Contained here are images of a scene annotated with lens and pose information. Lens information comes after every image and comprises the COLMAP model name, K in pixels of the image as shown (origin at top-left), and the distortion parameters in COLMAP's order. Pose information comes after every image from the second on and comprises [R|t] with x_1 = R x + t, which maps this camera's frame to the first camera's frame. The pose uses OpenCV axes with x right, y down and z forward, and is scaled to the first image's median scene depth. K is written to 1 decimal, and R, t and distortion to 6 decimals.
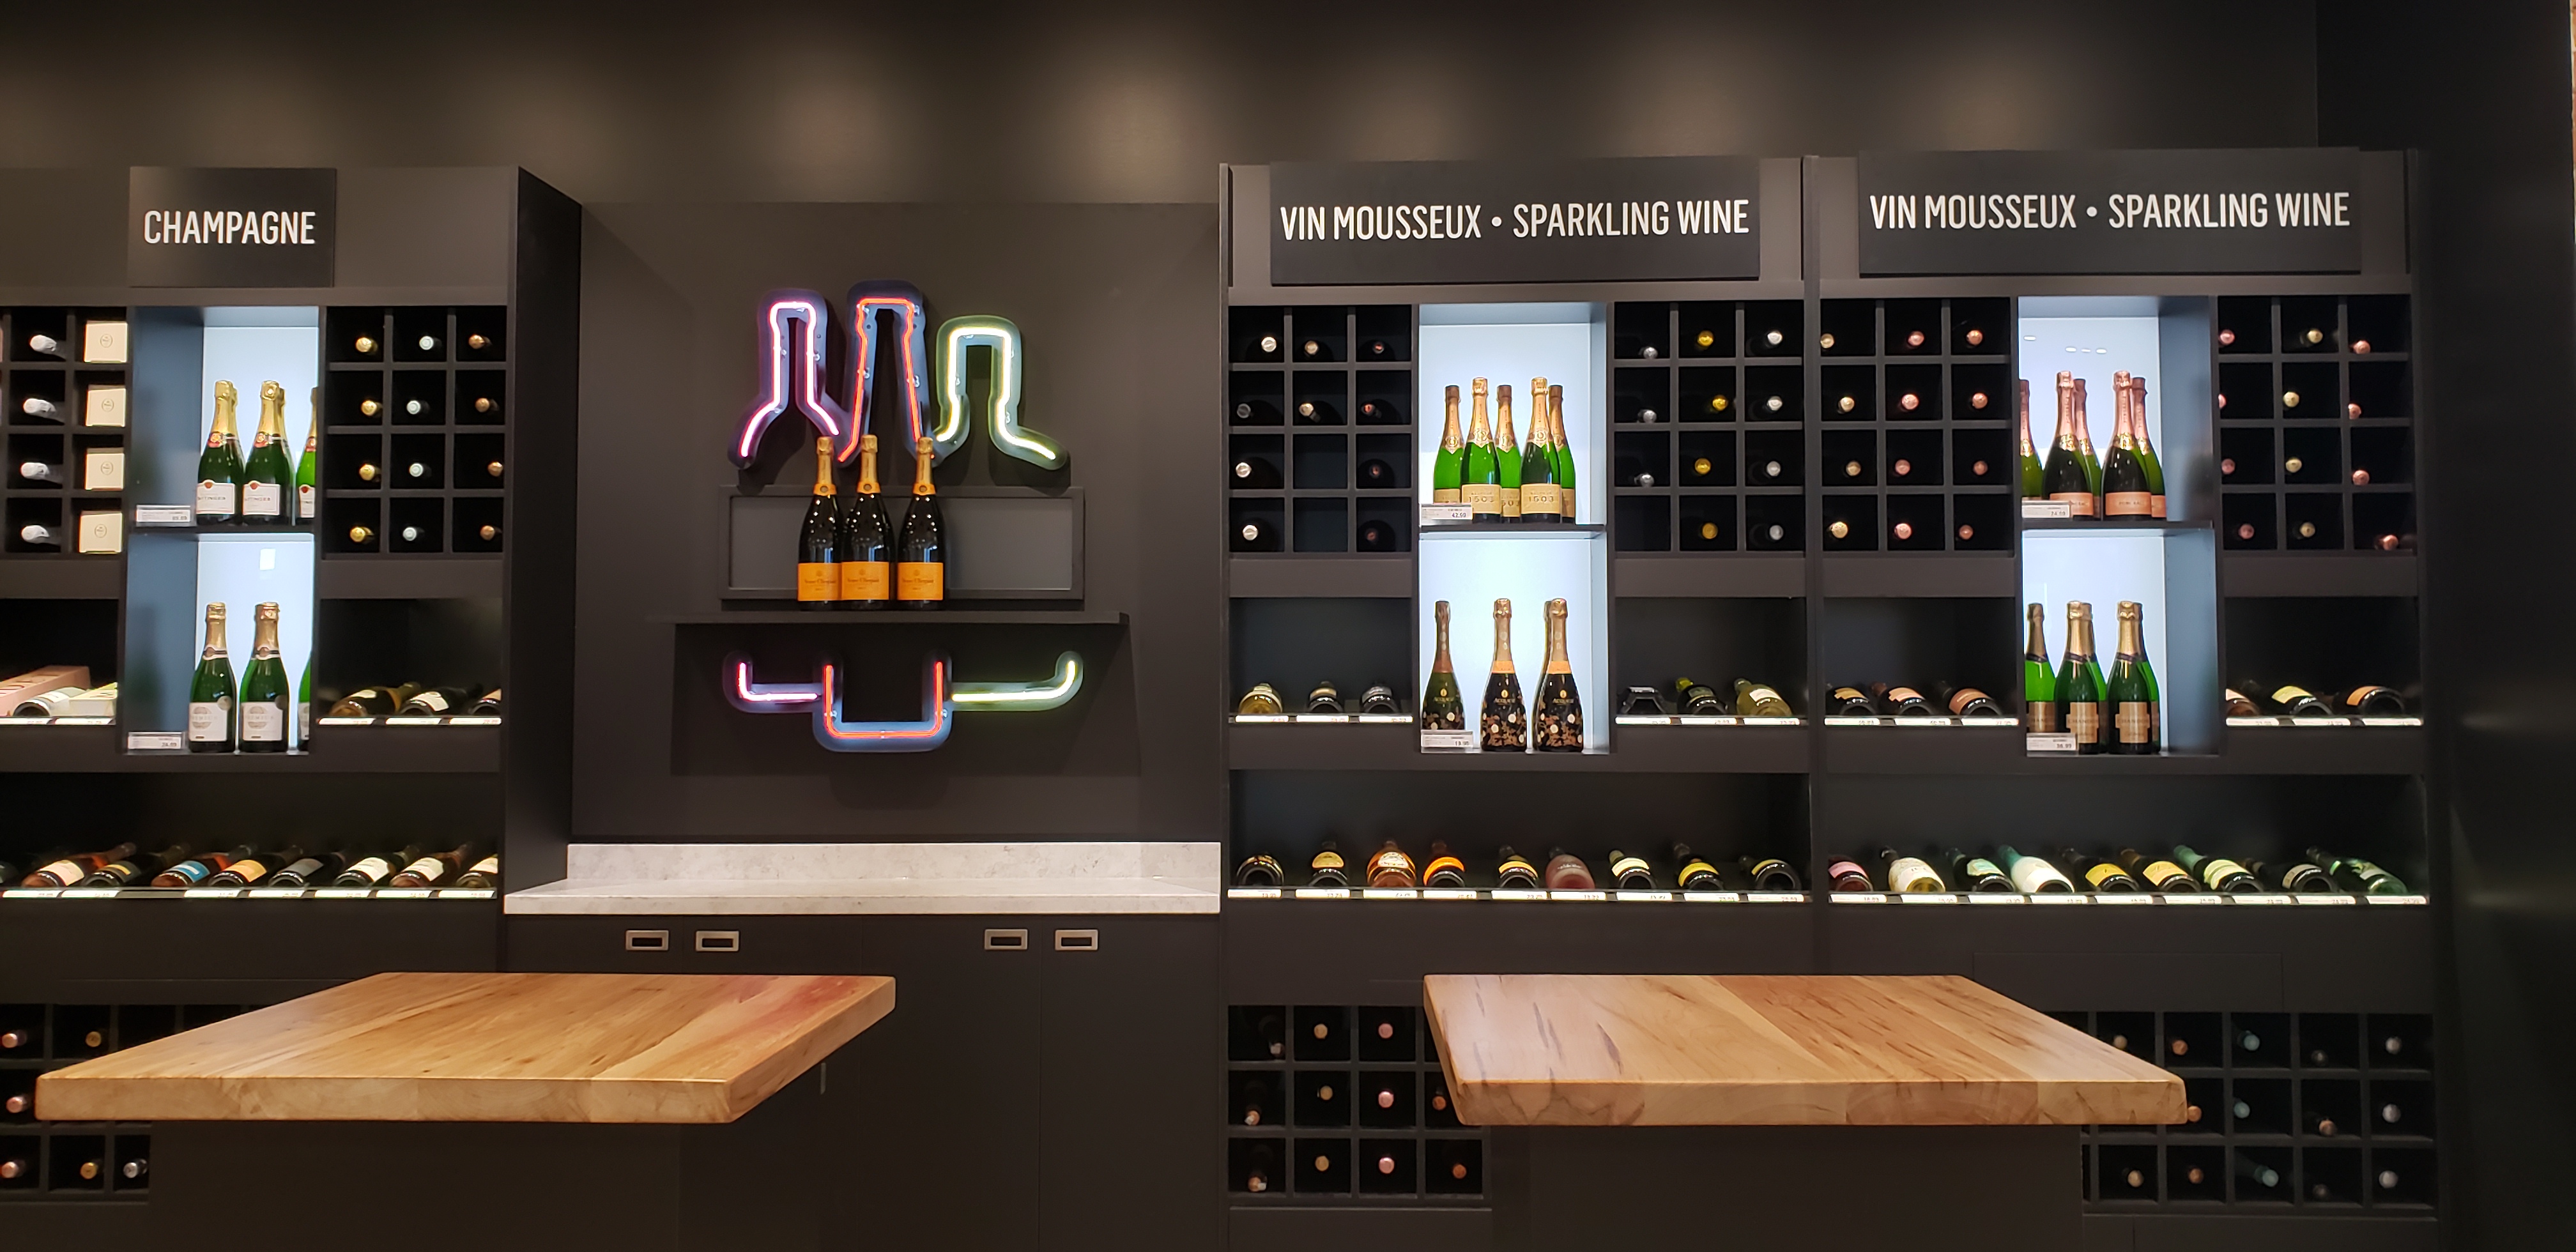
lens RADIAL K [[2010.3, 0, 1289.3], [0, 2010.3, 619.0], [0, 0, 1]] dist [0.036590, -0.018730]
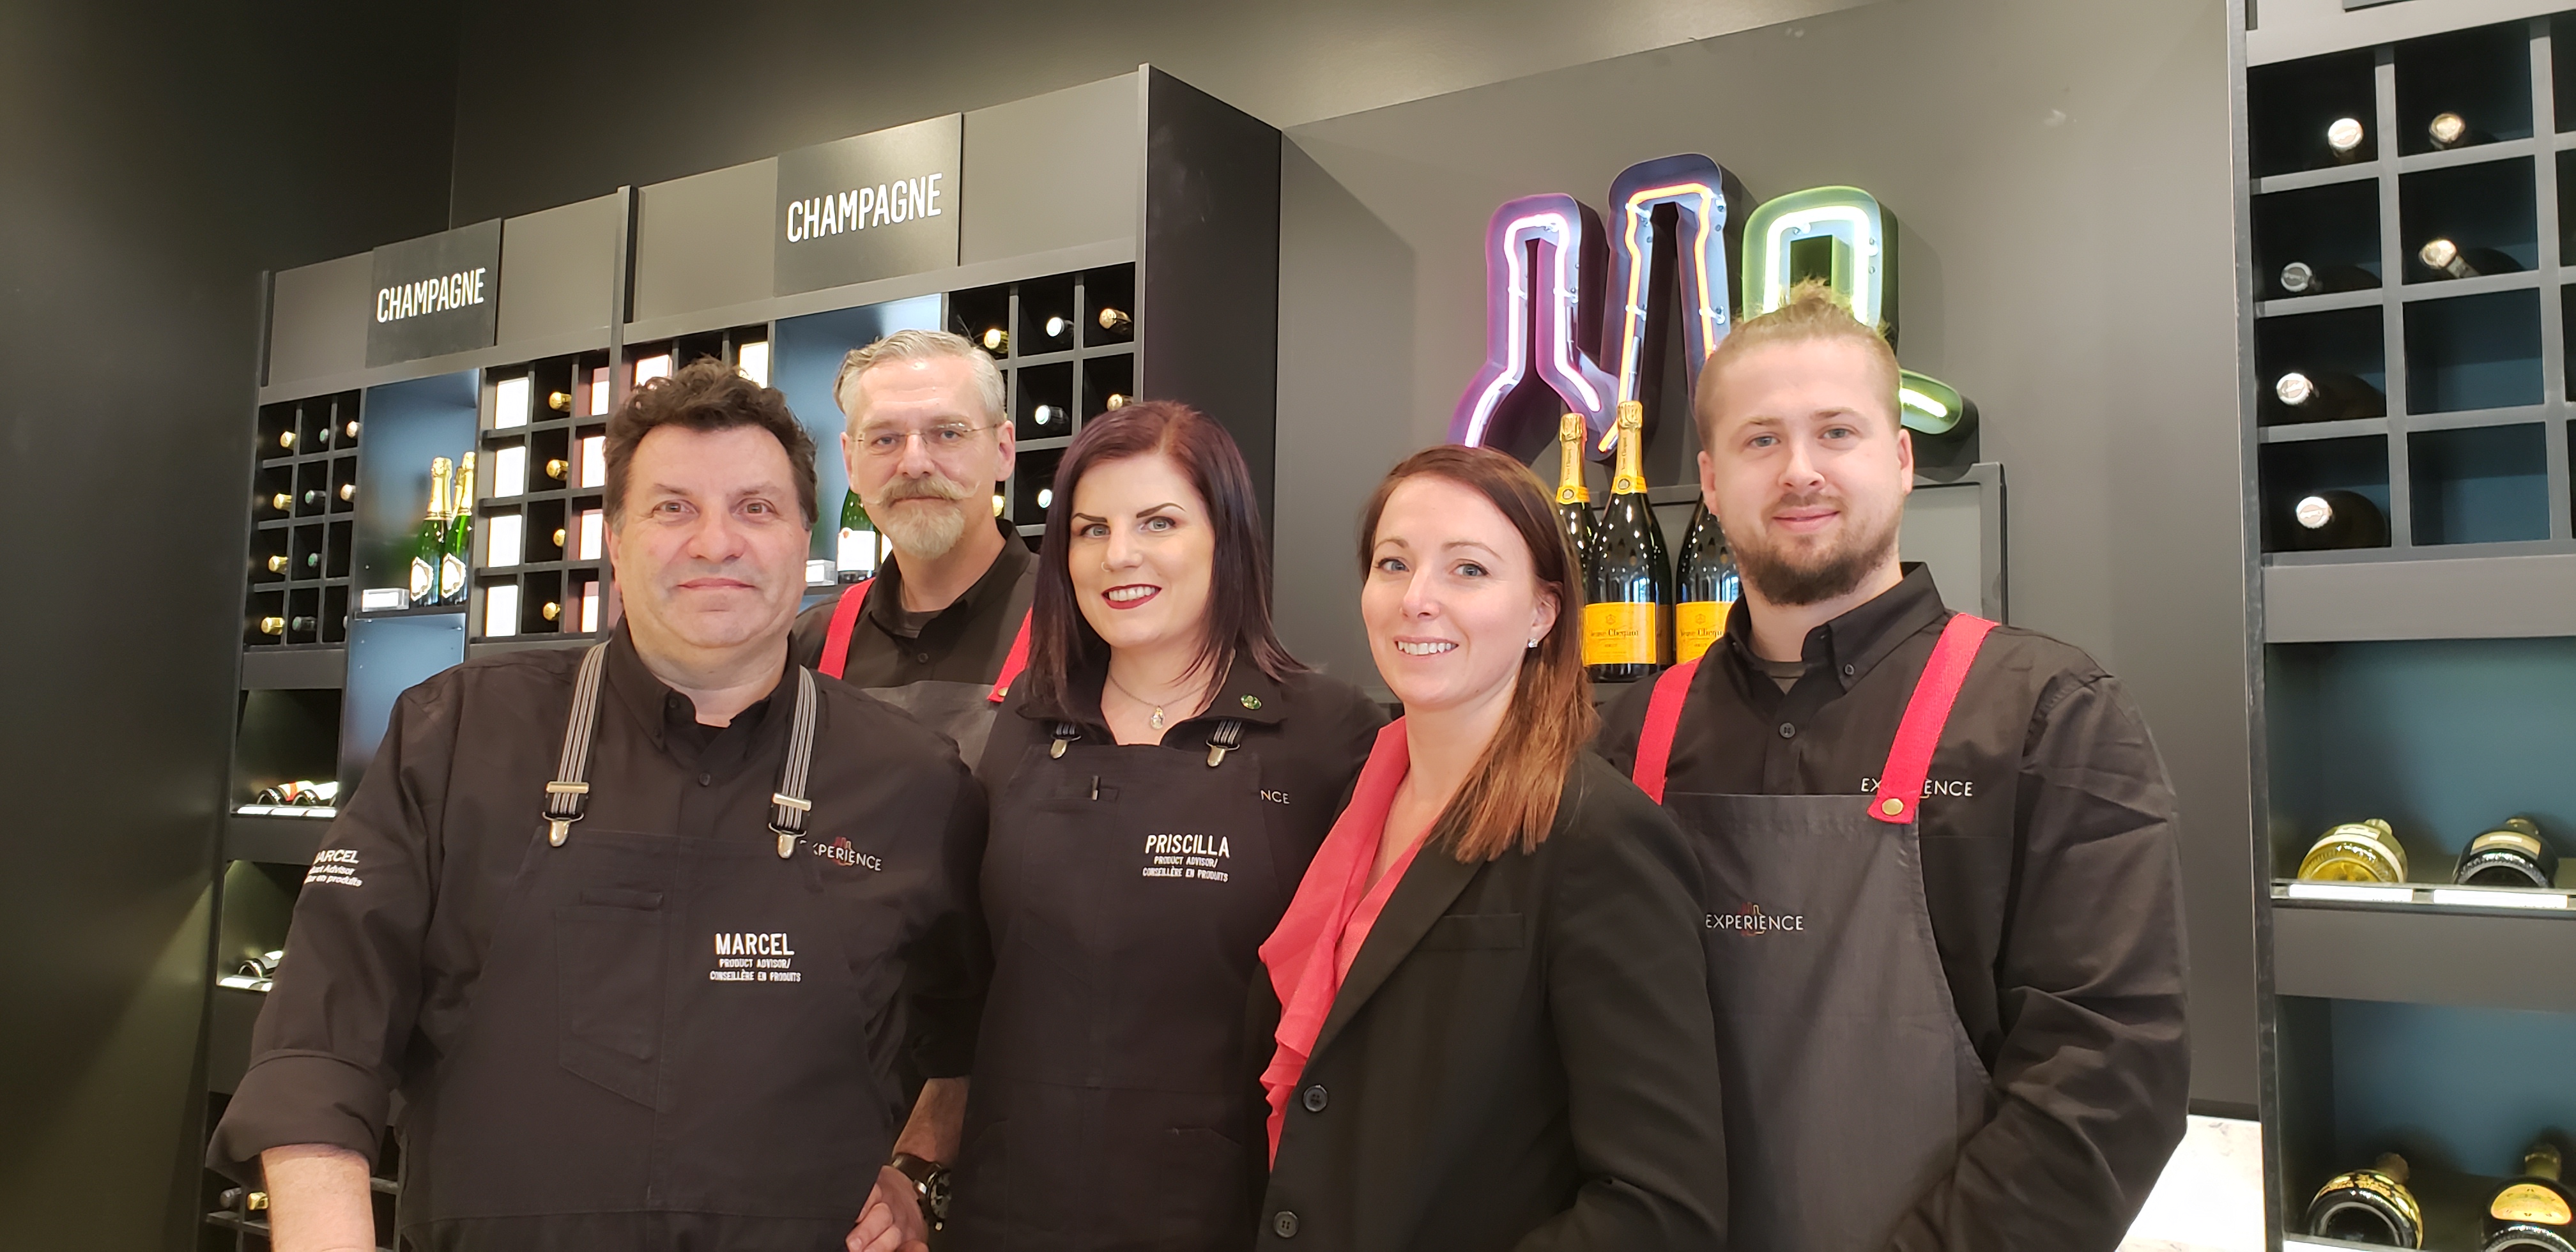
lens RADIAL K [[2010.3, 0, 1284.0], [0, 2010.3, 618.3], [0, 0, 1]] dist [0.036590, -0.018730]
pose [[0.824755, -0.032563, -0.564552, 0.052875], [-0.010012, 0.997343, -0.072152, 0.021581], [0.565401, 0.065160, 0.822238, 0.447133]]
